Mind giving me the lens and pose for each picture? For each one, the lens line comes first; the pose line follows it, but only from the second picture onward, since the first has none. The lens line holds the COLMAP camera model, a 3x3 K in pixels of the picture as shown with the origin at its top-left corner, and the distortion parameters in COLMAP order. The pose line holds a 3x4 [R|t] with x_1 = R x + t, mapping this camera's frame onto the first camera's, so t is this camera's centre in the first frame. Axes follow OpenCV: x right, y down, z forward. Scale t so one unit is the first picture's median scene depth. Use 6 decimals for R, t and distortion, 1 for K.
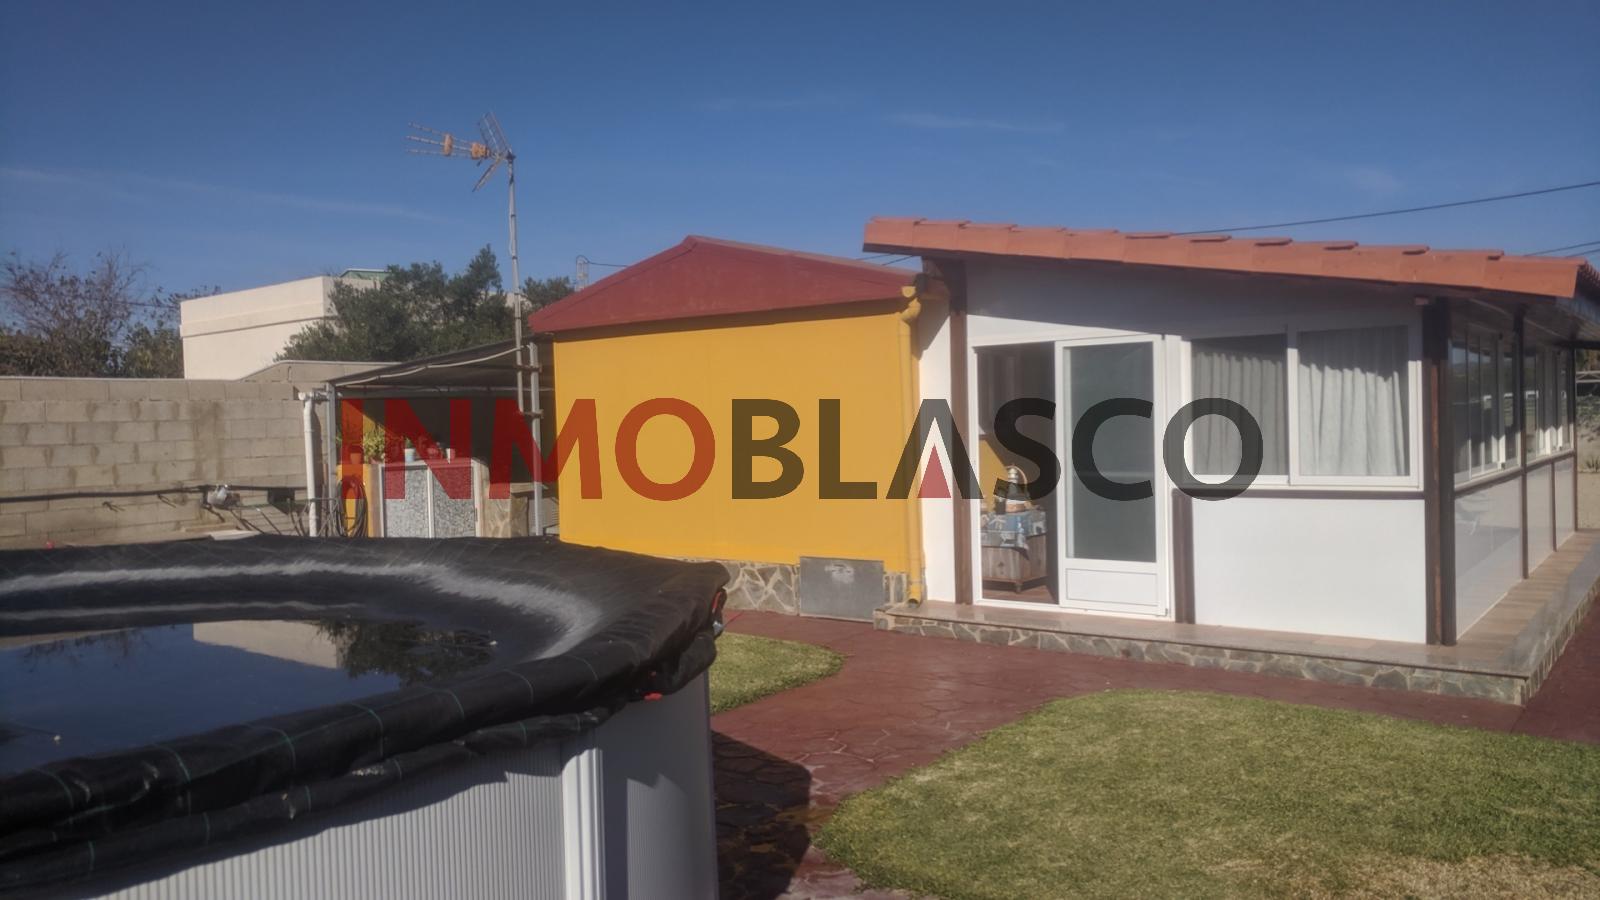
lens RADIAL K [[1202.1, 0, 797.3], [0, 1202.1, 448.3], [0, 0, 1]] dist [0.001335, 0.004278]
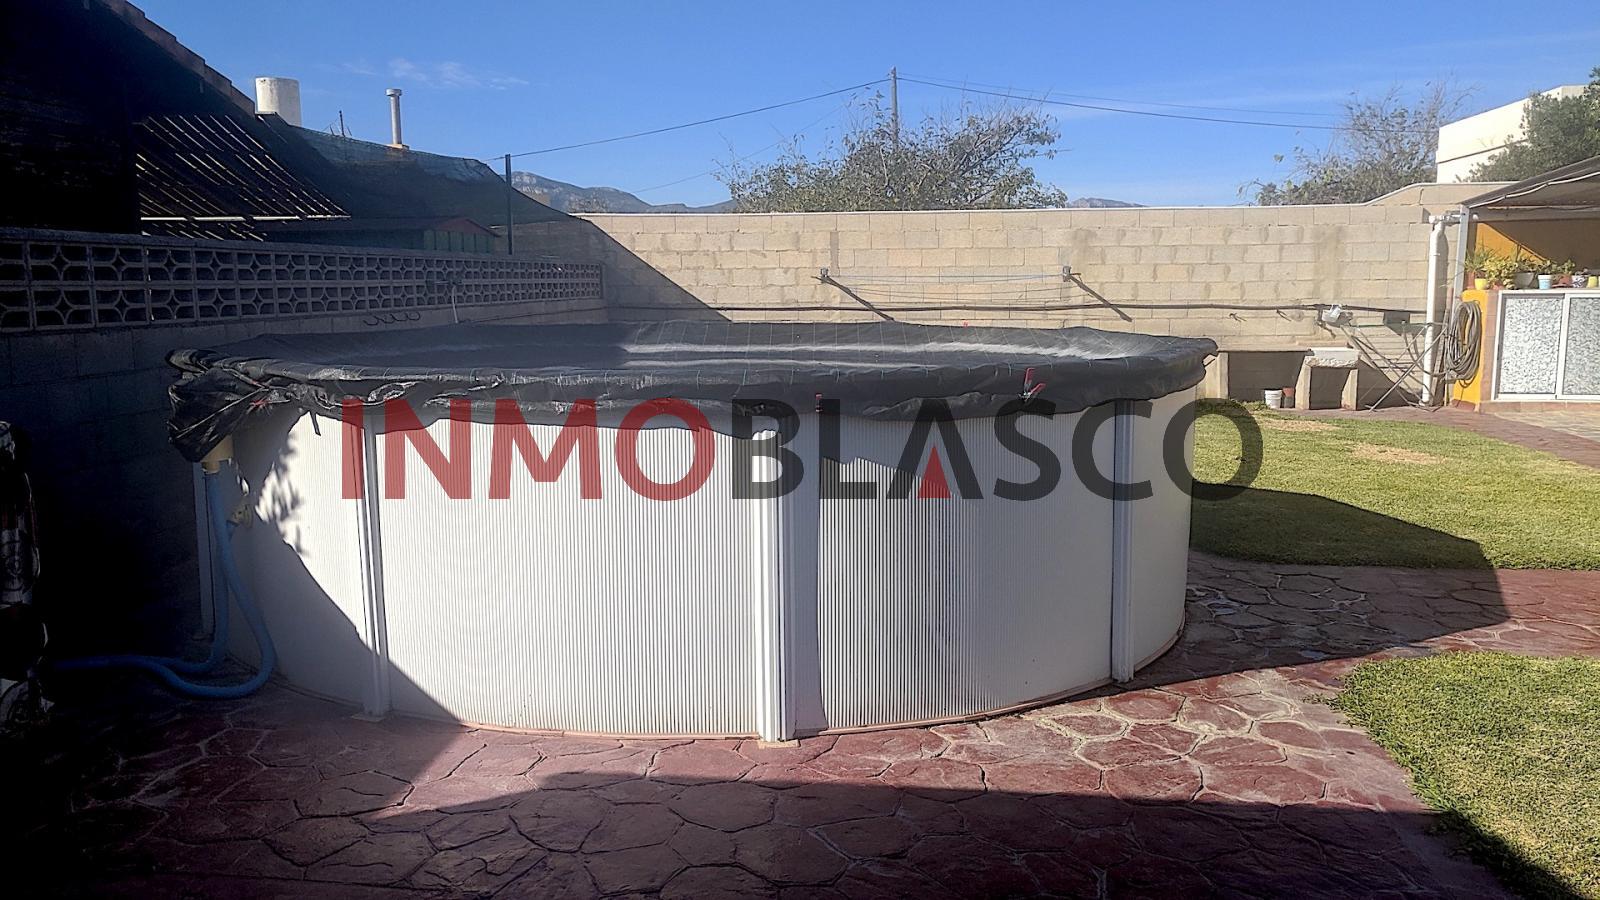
lens RADIAL K [[1202.1, 0, 800.1], [0, 1202.1, 450.6], [0, 0, 1]] dist [0.001335, 0.004278]
pose [[0.483142, 0.146033, -0.863277, 0.240525], [-0.022557, 0.987741, 0.154464, 0.004296], [0.875251, -0.055155, 0.480514, 0.051185]]
